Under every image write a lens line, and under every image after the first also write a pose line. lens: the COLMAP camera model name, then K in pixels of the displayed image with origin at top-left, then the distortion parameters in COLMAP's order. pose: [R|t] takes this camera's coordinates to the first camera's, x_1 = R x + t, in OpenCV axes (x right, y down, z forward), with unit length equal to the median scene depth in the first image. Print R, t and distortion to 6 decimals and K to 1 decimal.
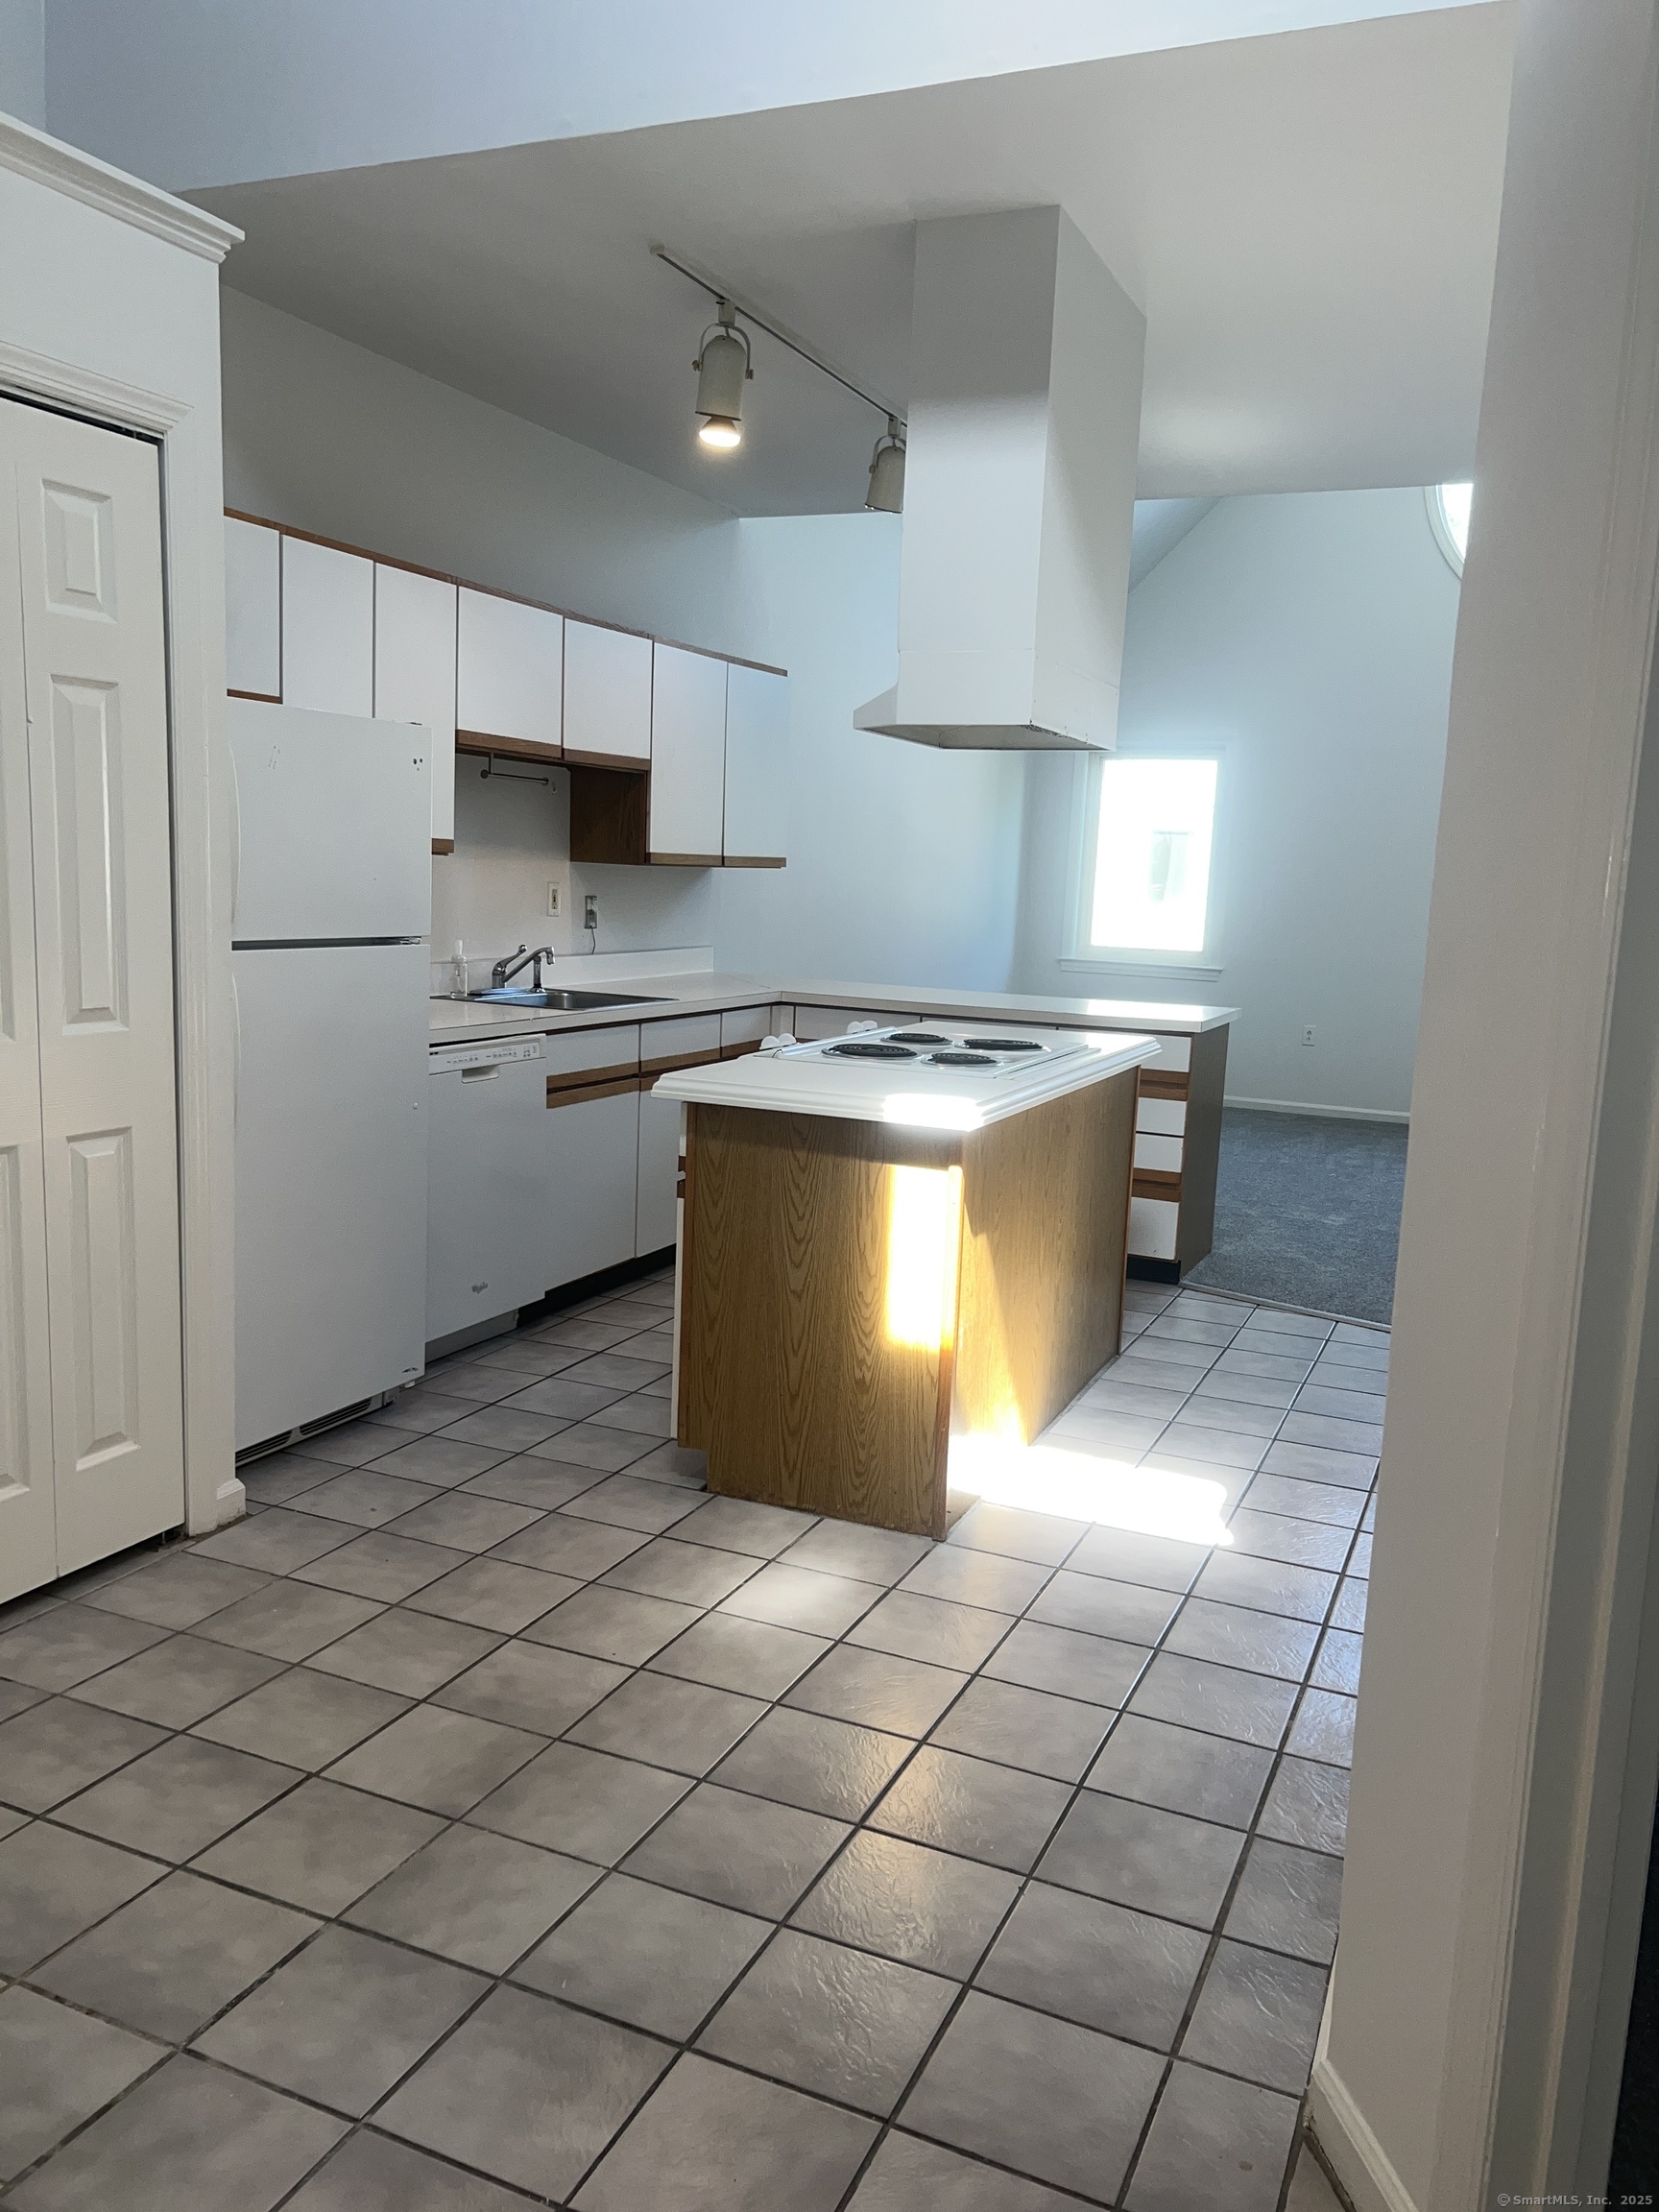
lens RADIAL K [[1651.5, 0, 847.6], [0, 1651.5, 1124.1], [0, 0, 1]] dist [0.054427, -0.056360]
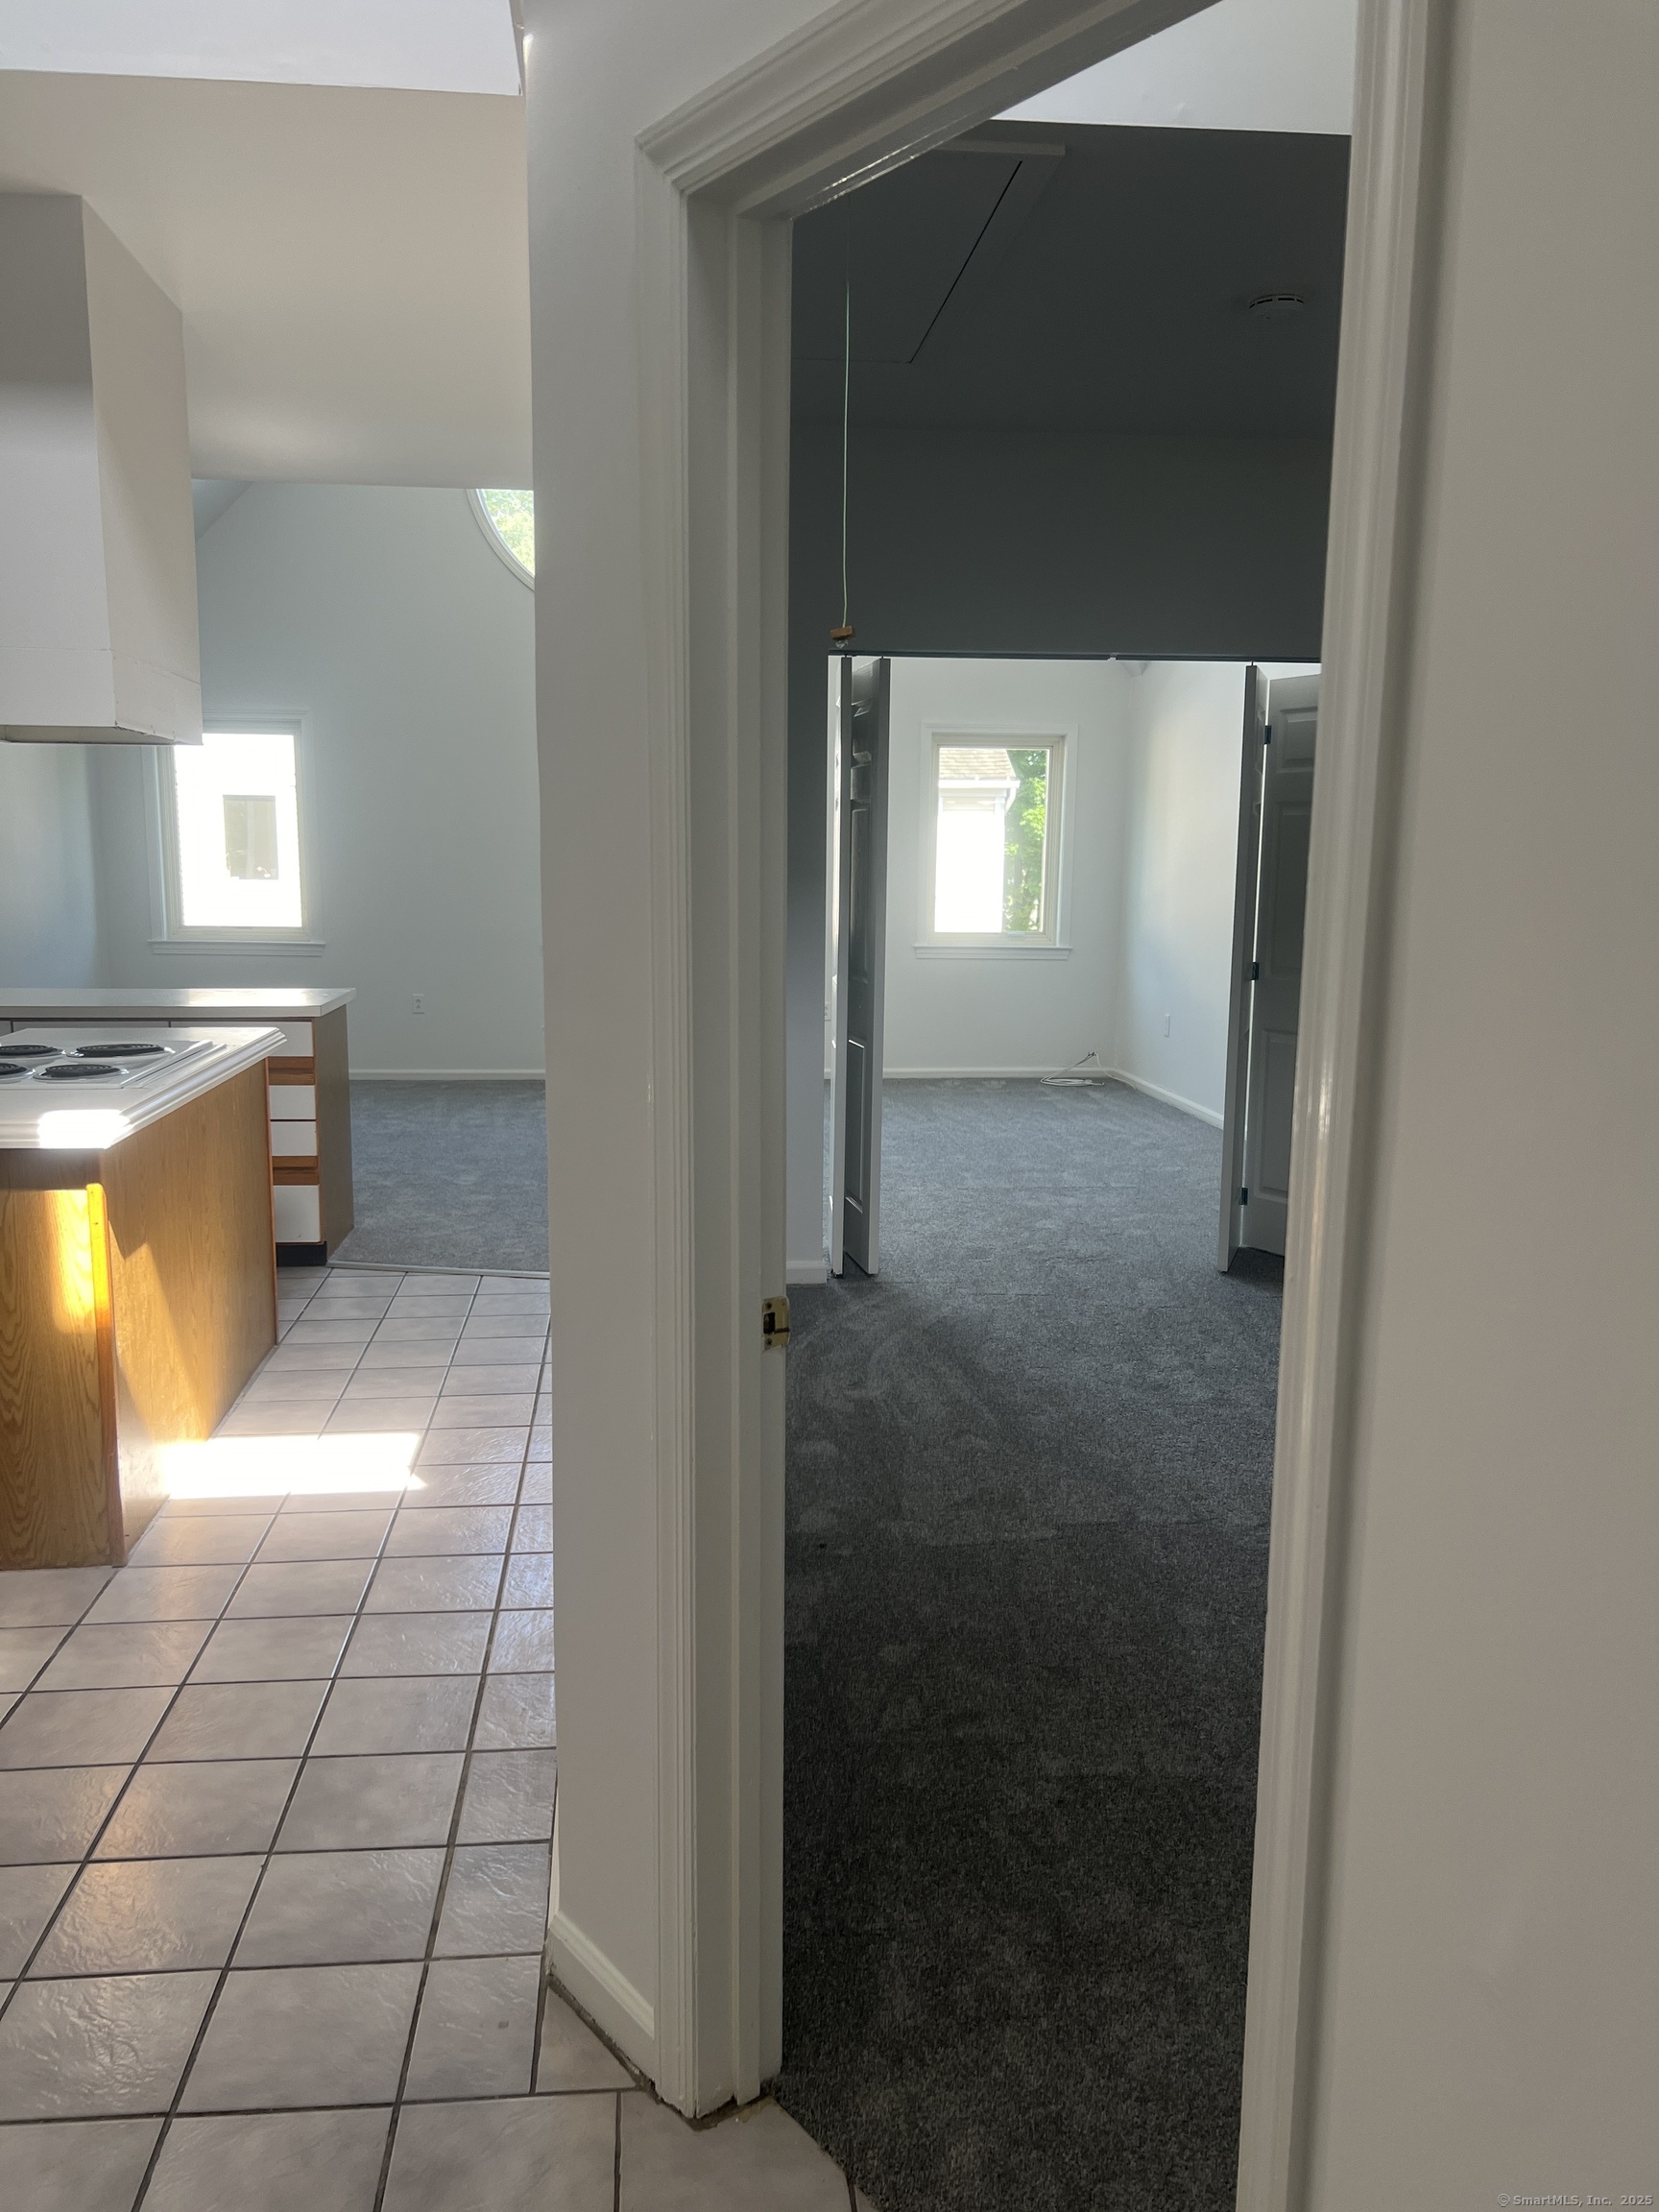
lens RADIAL K [[1651.5, 0, 808.9], [0, 1651.5, 1118.7], [0, 0, 1]] dist [0.054427, -0.056360]
pose [[0.871320, -0.112079, 0.477745, -0.030676], [0.102176, 0.993667, 0.046764, -0.015574], [-0.479960, 0.008068, 0.877253, -0.060577]]
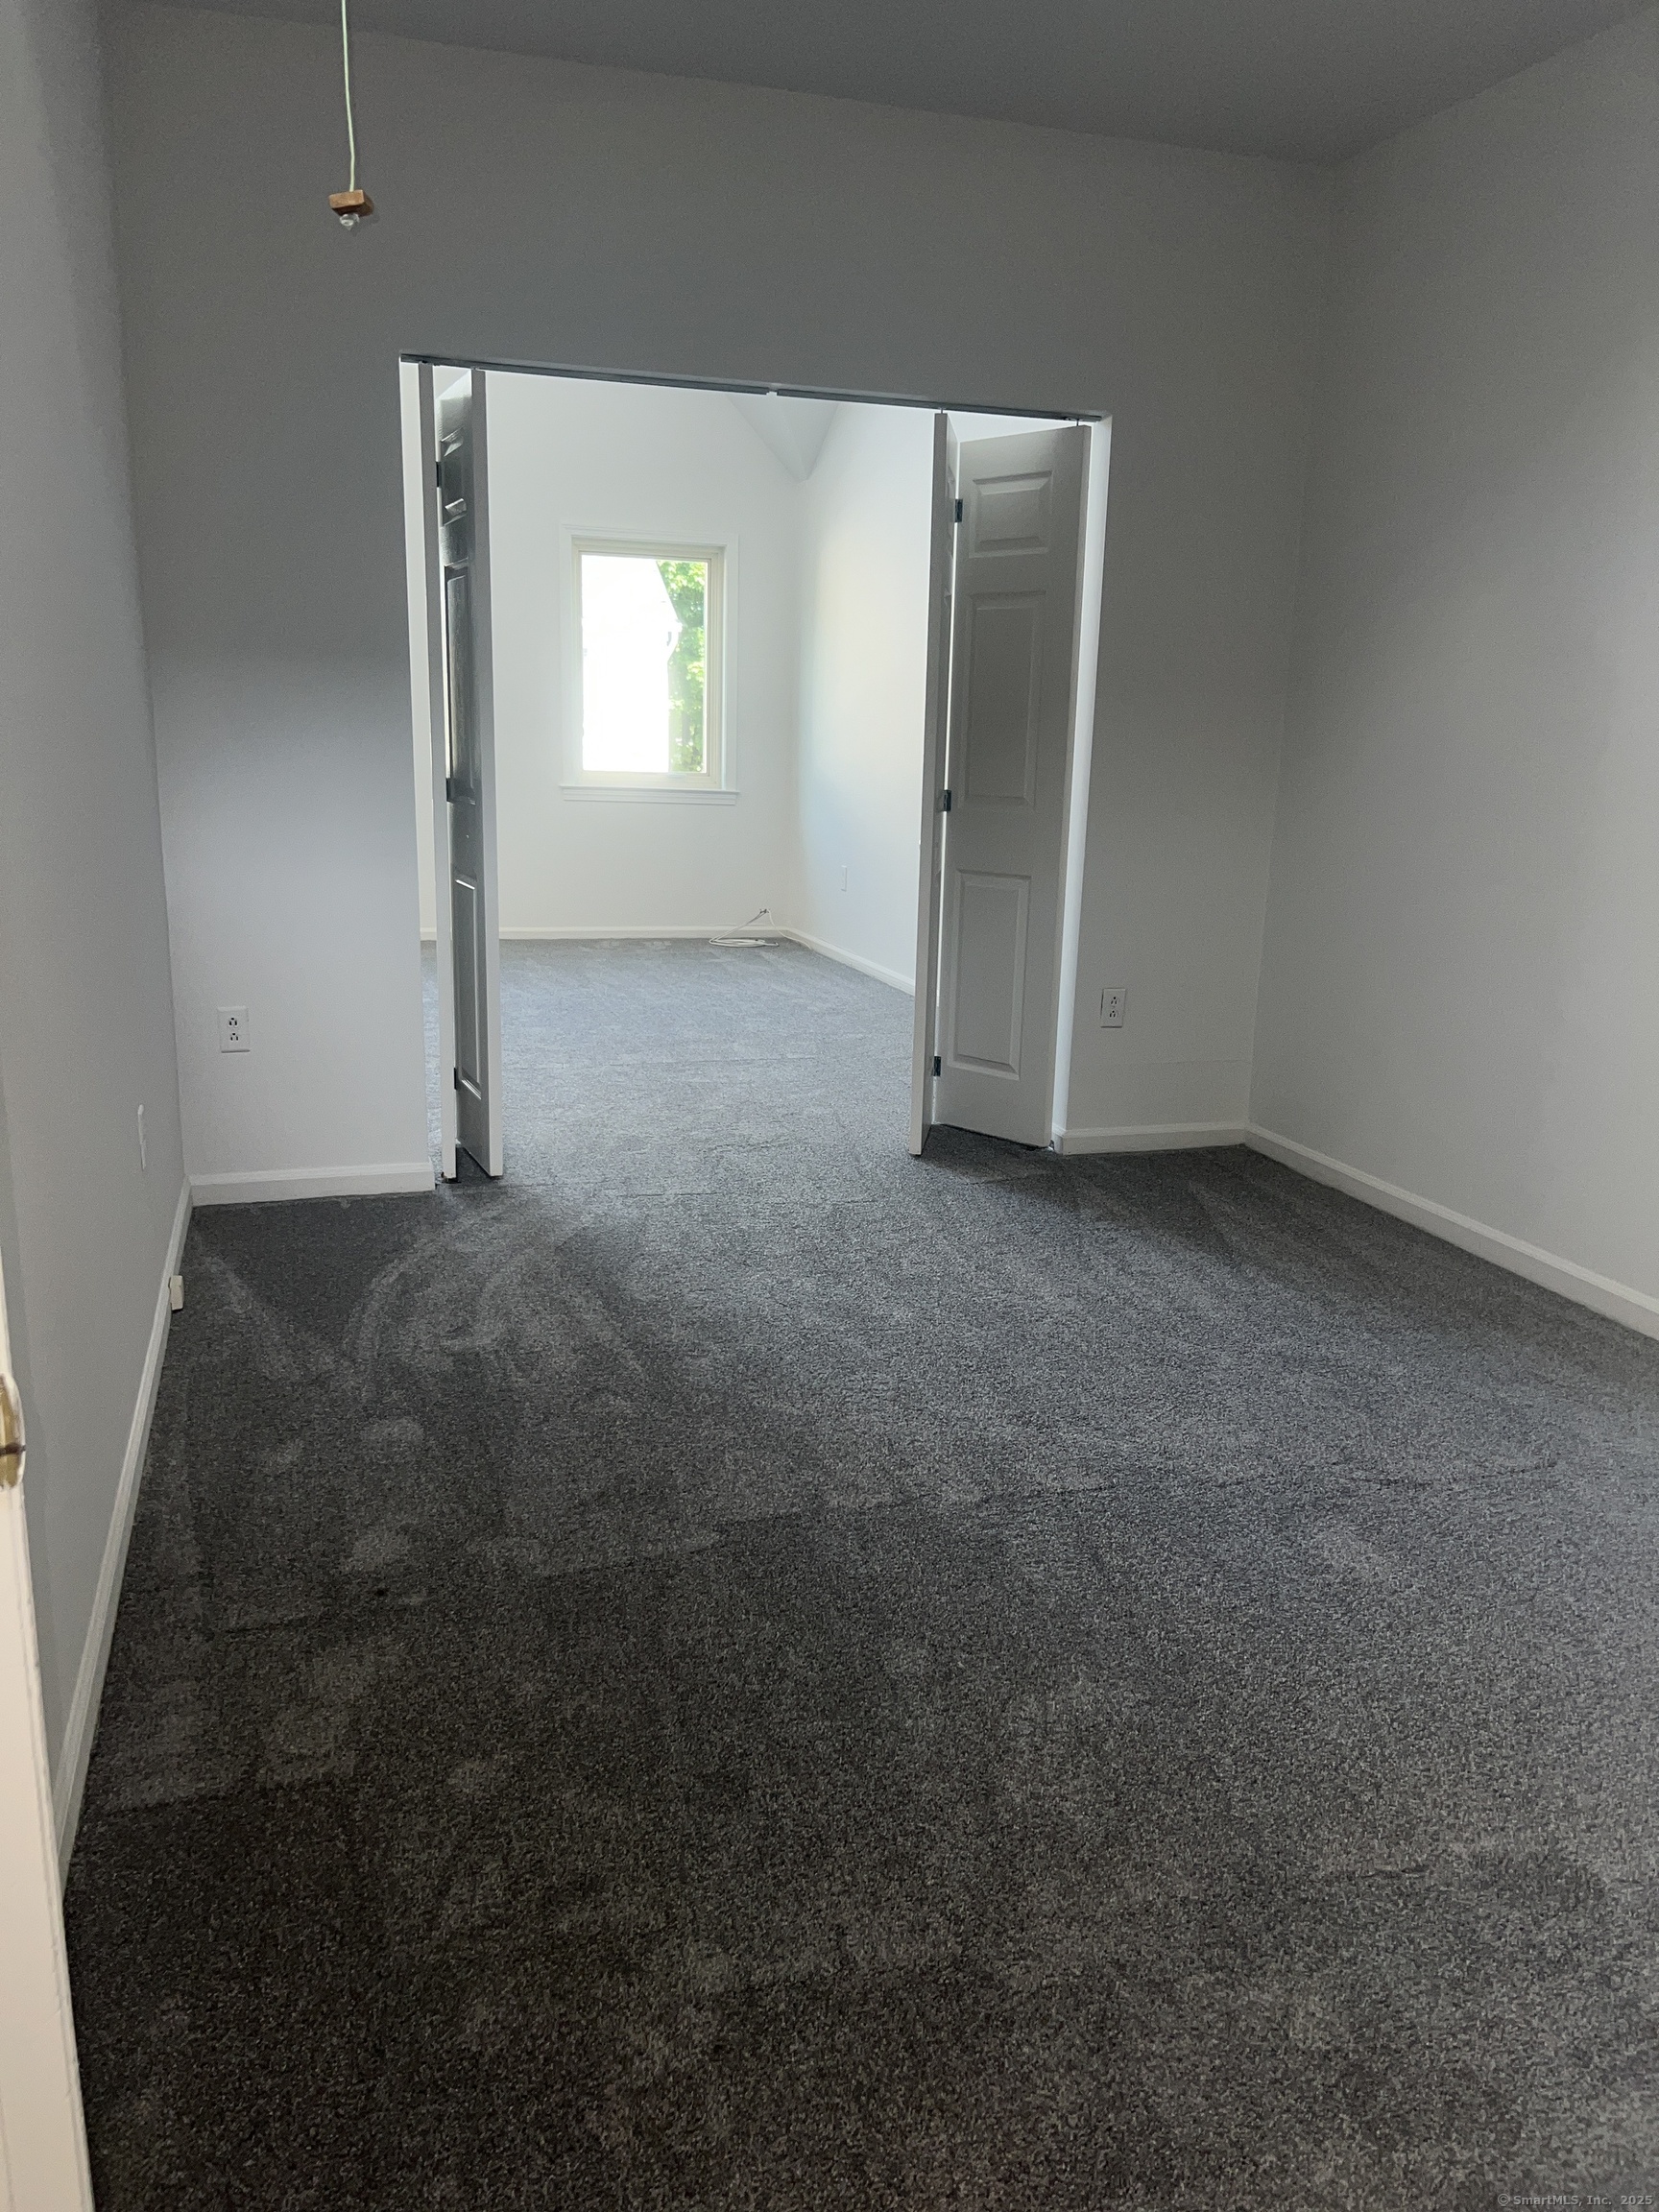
lens RADIAL K [[1651.5, 0, 887.5], [0, 1651.5, 1109.1], [0, 0, 1]] dist [0.054427, -0.056360]
pose [[0.730032, -0.172478, 0.661290, 0.154196], [0.102923, 0.984340, 0.143114, 0.011917], [-0.675618, -0.036416, 0.736352, 0.167494]]
